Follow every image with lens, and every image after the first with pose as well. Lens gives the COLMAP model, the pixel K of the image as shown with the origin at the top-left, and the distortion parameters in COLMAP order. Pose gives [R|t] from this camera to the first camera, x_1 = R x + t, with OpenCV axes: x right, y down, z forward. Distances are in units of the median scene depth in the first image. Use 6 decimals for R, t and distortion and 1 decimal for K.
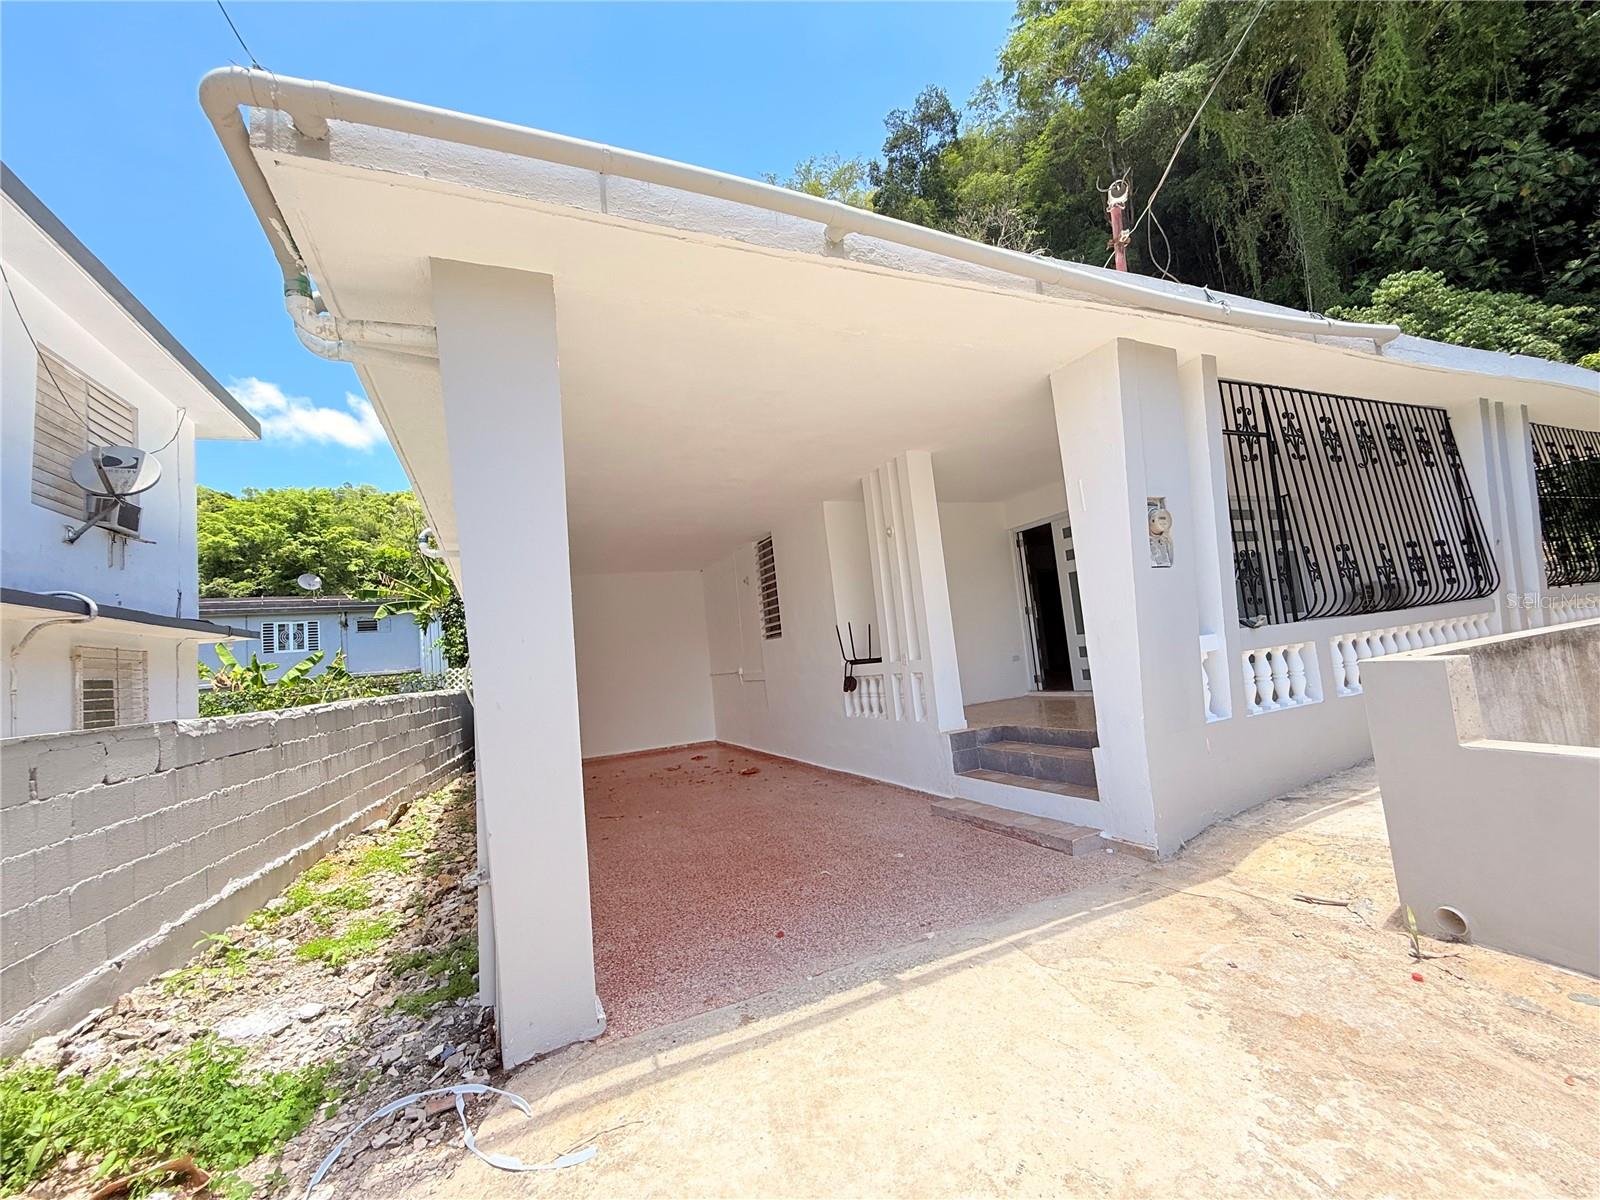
lens RADIAL K [[641.8, 0, 798.3], [0, 641.8, 601.4], [0, 0, 1]] dist [-0.001620, 0.000640]
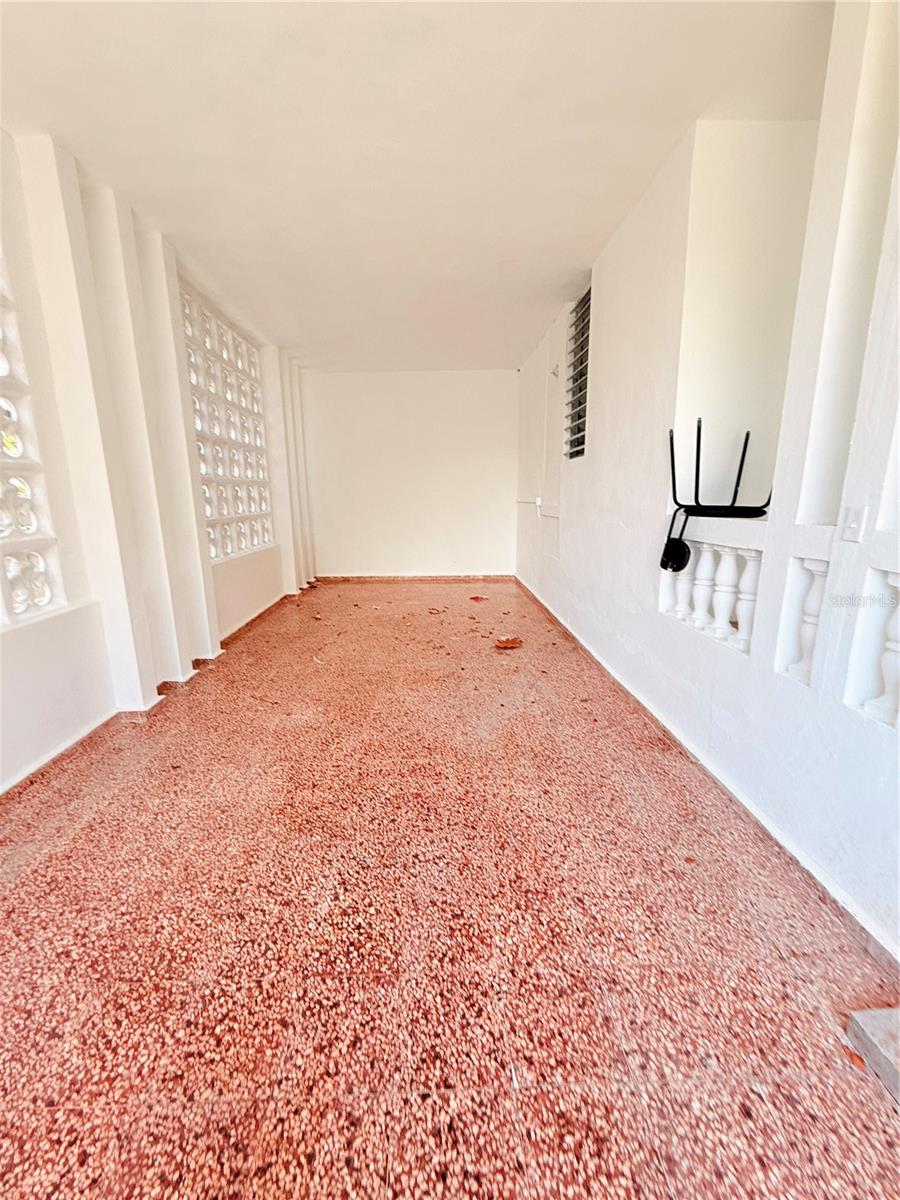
lens RADIAL K [[481.4, 0, 450.1], [0, 481.4, 601.7], [0, 0, 1]] dist [-0.001620, 0.000640]
pose [[0.918273, 0.168997, -0.358072, 0.075273], [-0.042650, 0.941295, 0.334880, 0.058510], [0.393645, -0.292239, 0.871573, 0.747985]]
